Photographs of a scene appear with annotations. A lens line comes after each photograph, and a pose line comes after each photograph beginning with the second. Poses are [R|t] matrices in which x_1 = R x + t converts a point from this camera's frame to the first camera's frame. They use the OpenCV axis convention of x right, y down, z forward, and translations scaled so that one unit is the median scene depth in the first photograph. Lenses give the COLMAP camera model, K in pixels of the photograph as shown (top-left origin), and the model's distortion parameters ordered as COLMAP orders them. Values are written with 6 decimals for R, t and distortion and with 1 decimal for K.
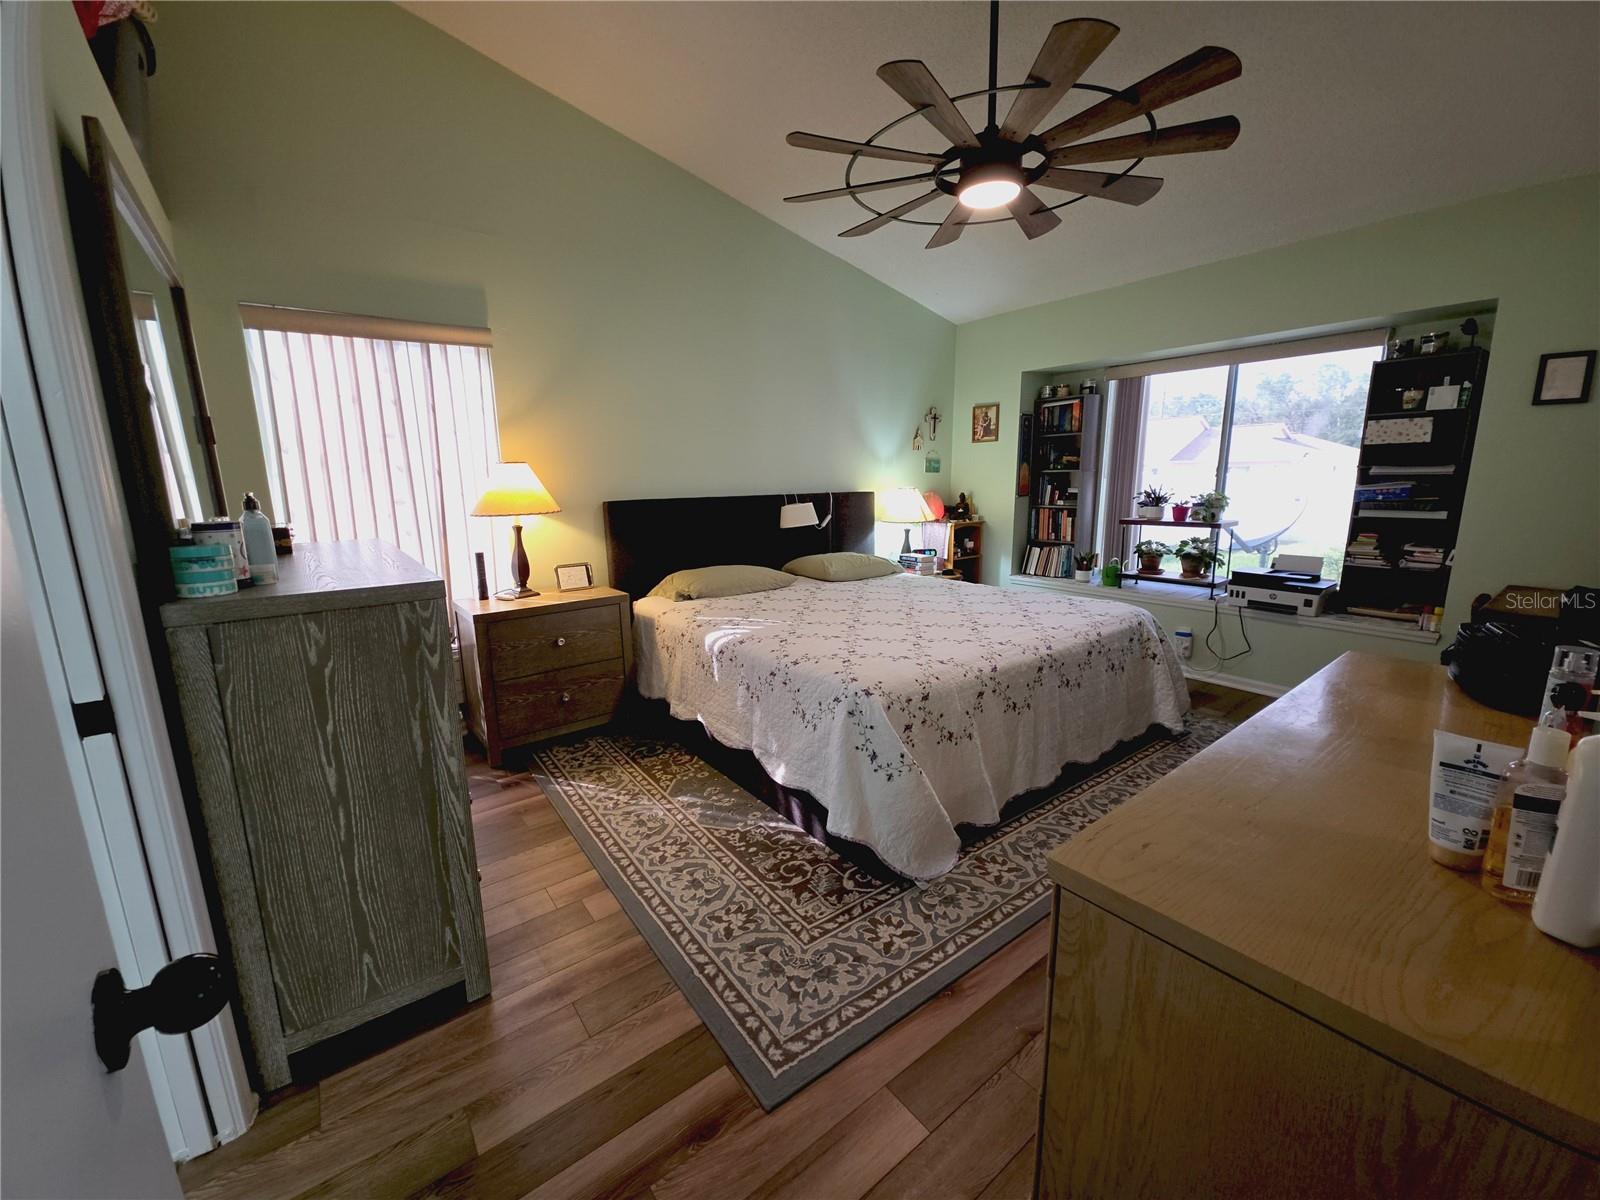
lens RADIAL K [[630.1, 0, 793.6], [0, 630.1, 600.4], [0, 0, 1]] dist [-0.000218, -0.000494]
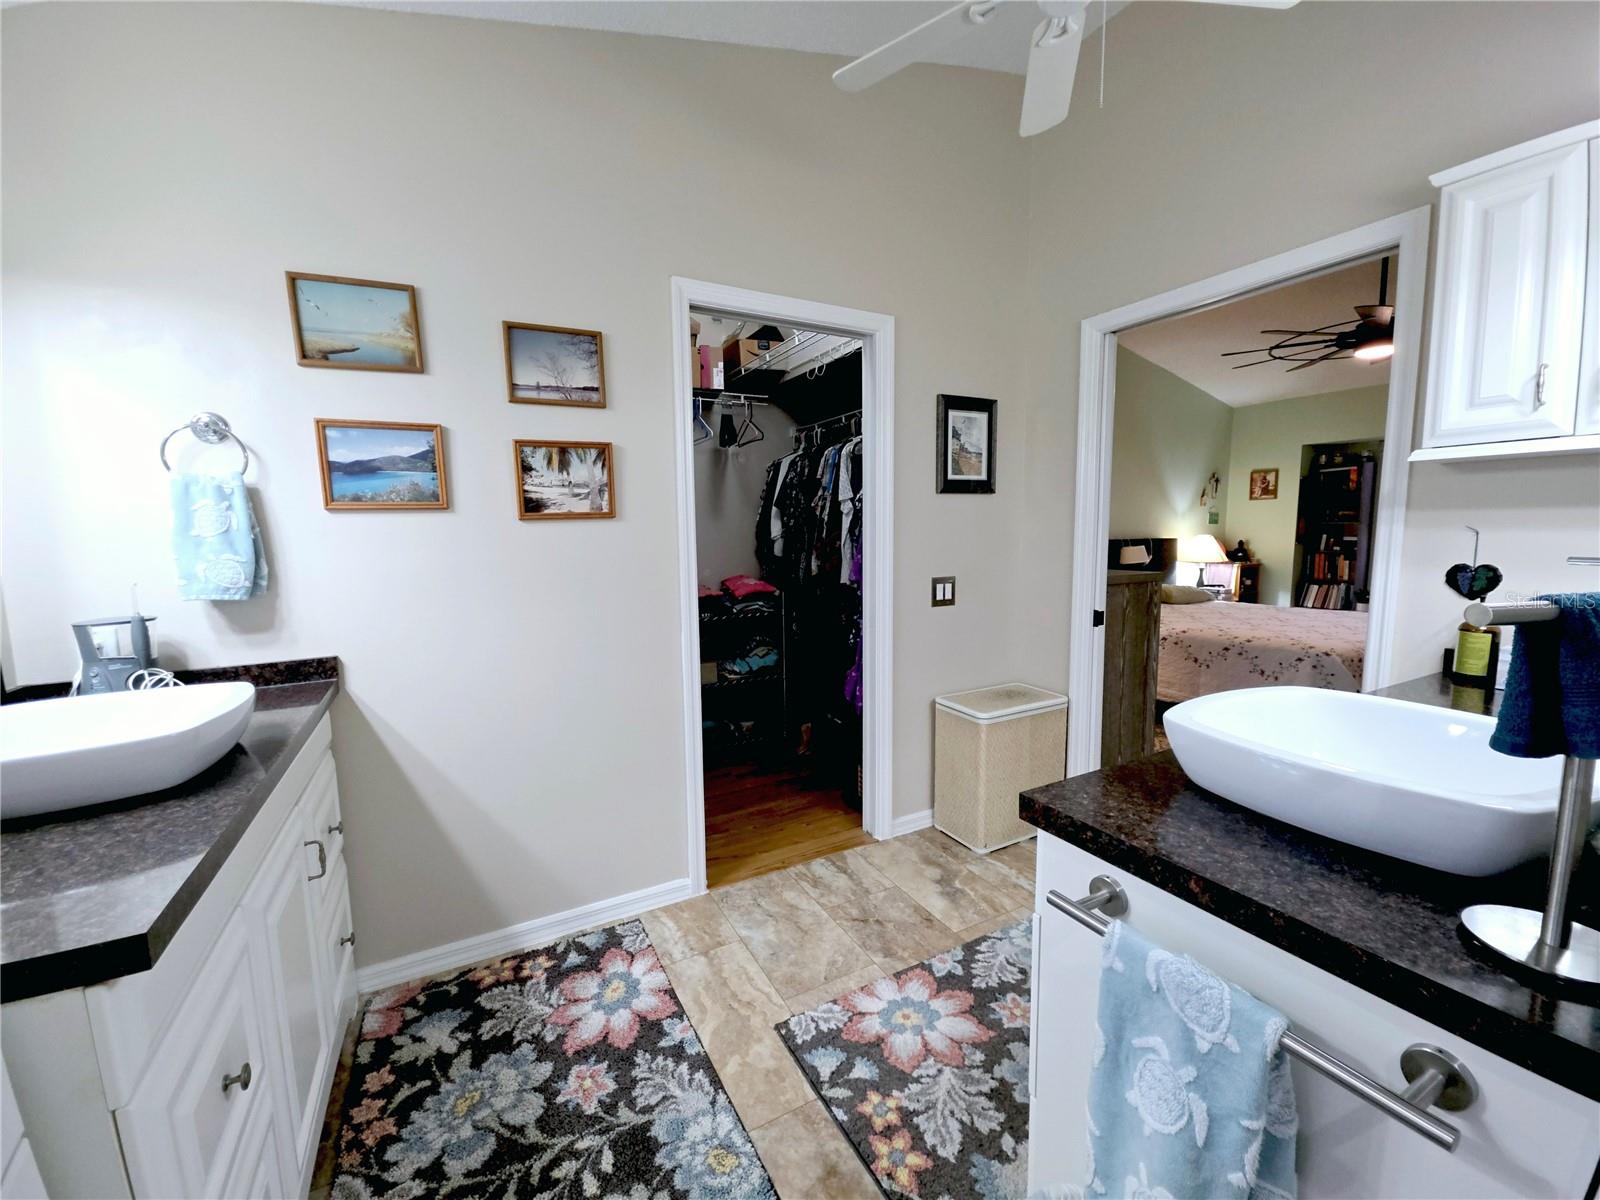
lens RADIAL K [[630.1, 0, 796.9], [0, 630.1, 593.5], [0, 0, 1]] dist [-0.000218, -0.000494]
pose [[0.986693, 0.020558, -0.161290, -0.403342], [-0.035178, 0.995471, -0.088322, 0.074854], [0.158744, 0.092820, 0.982947, -0.349364]]
